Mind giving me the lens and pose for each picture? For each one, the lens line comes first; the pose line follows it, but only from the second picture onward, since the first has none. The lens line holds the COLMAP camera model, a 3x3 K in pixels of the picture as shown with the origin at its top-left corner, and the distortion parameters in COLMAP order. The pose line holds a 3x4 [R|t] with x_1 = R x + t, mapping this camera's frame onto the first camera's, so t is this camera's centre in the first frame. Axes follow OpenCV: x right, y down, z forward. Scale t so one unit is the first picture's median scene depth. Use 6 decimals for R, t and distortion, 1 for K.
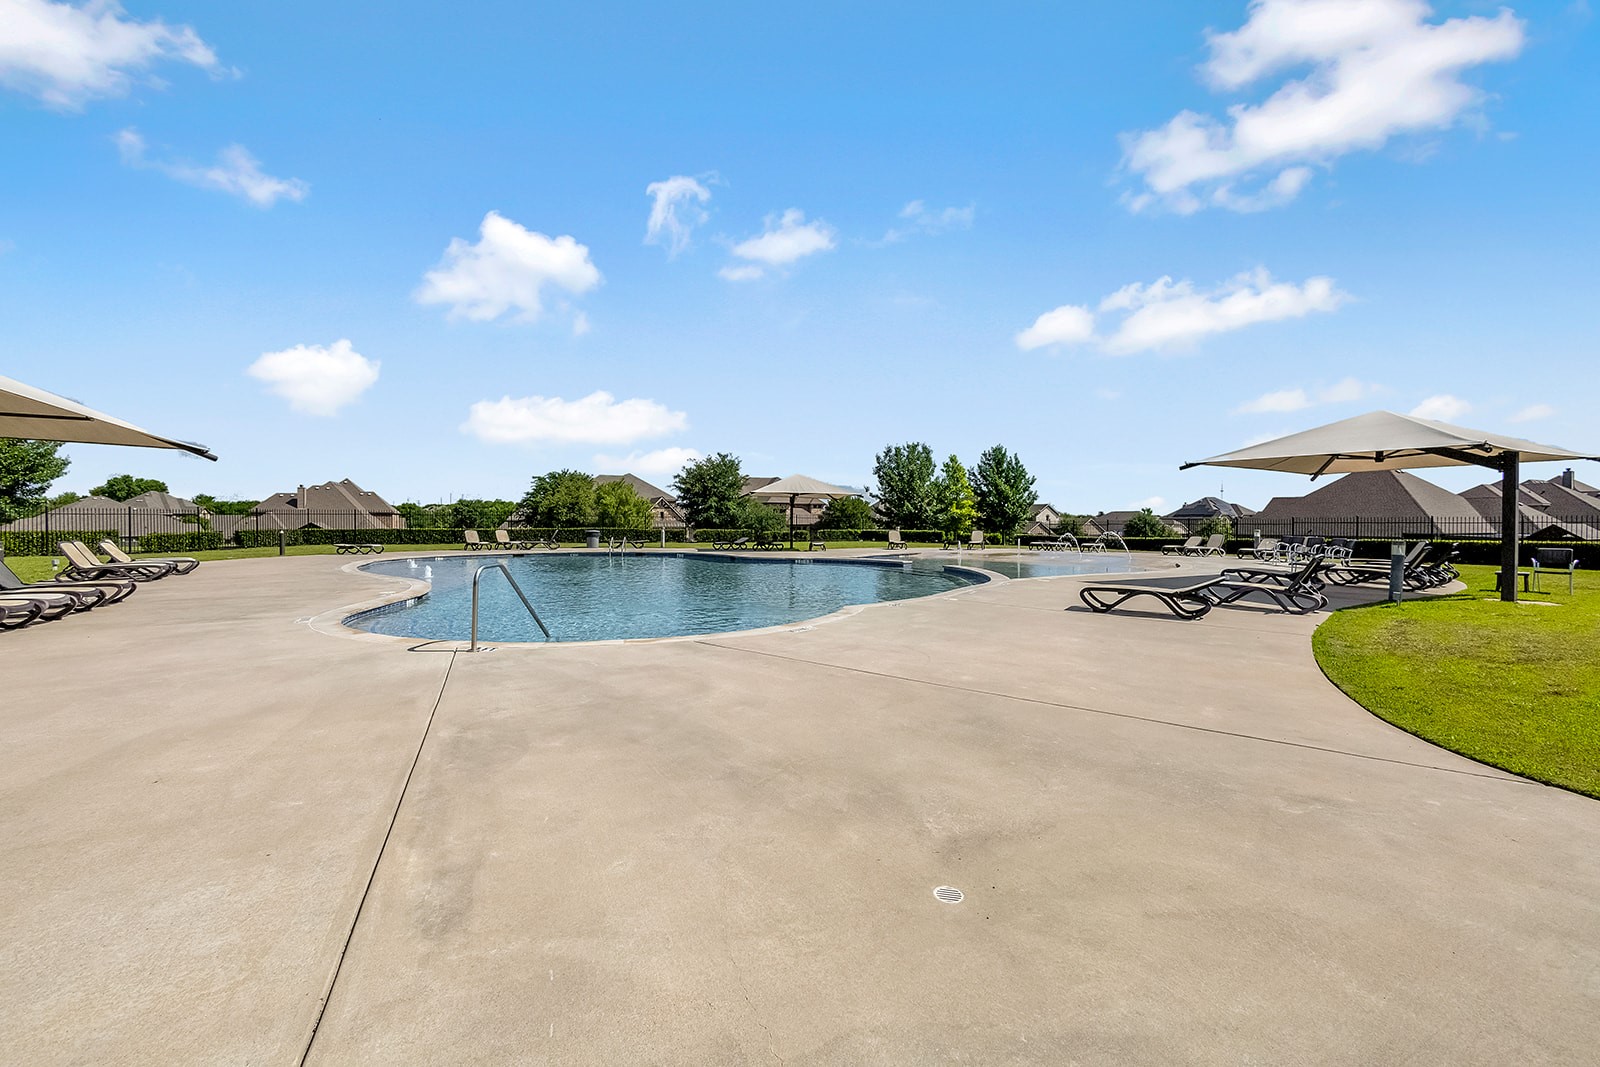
lens RADIAL K [[693.7, 0, 800.0], [0, 693.7, 533.5], [0, 0, 1]] dist [-0.003757, -0.000255]
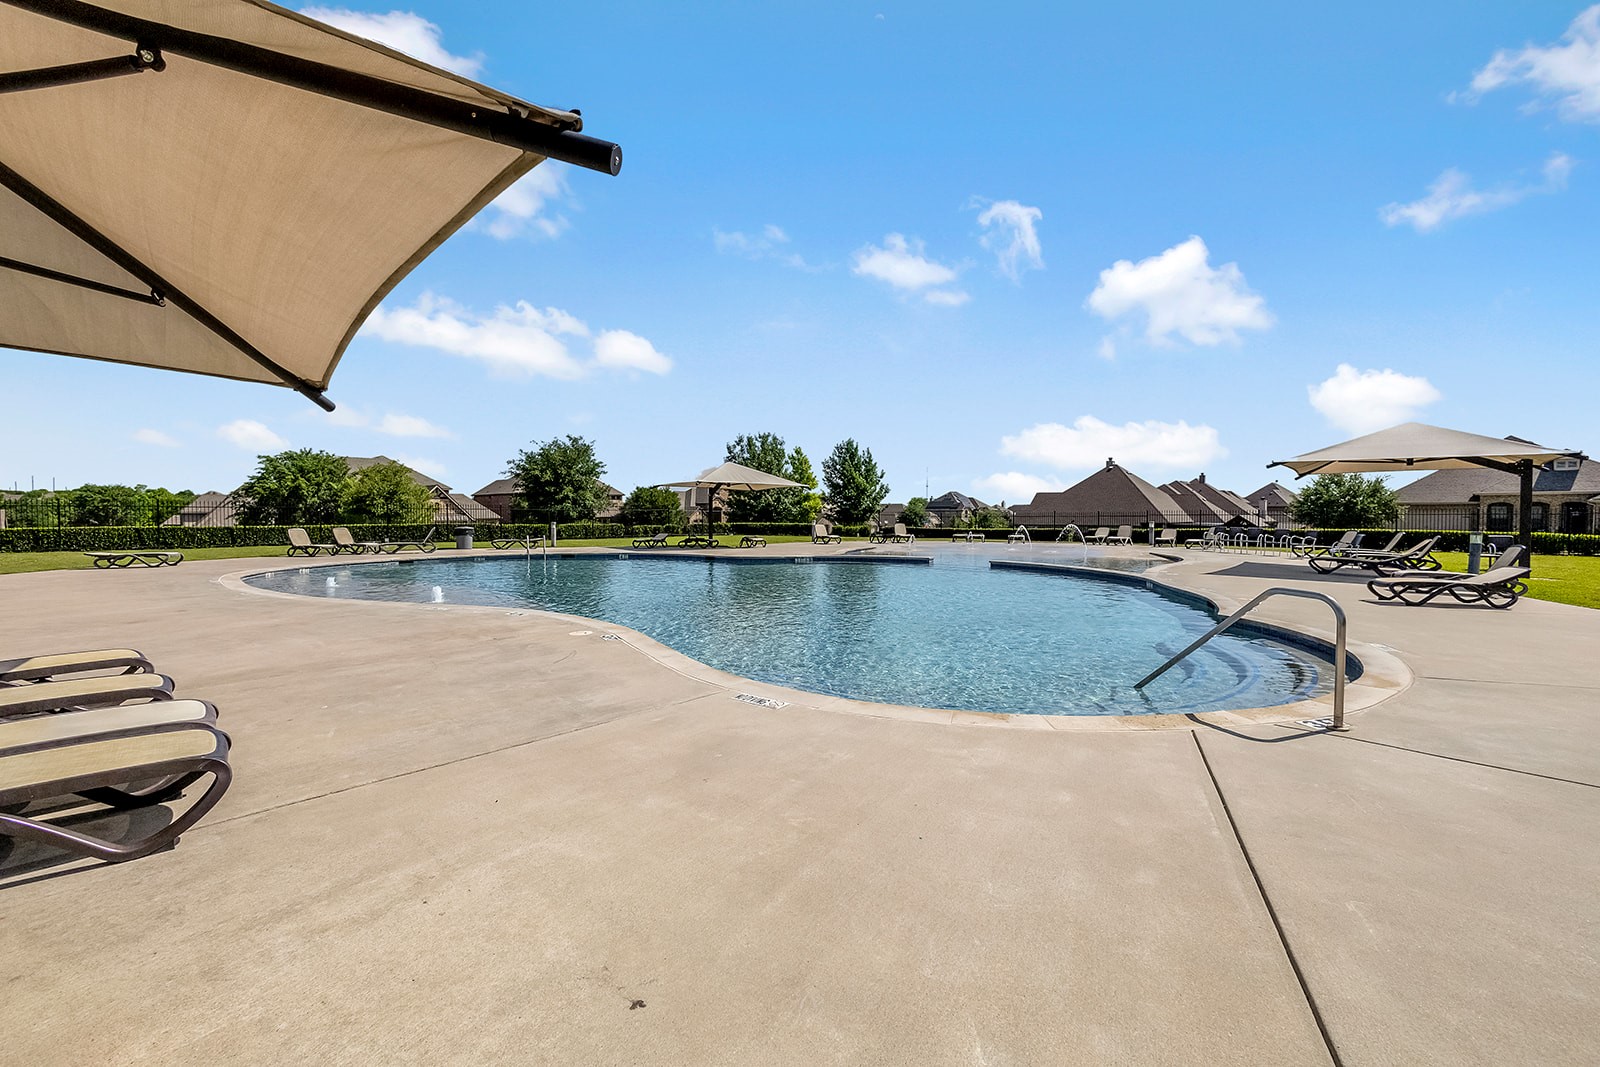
lens RADIAL K [[693.7, 0, 800.0], [0, 693.7, 533.5], [0, 0, 1]] dist [-0.003757, -0.000255]
pose [[0.924588, -0.012600, 0.380761, -0.180592], [0.007894, 0.999872, 0.013918, -0.003561], [-0.380888, -0.009863, 0.924569, 0.091274]]
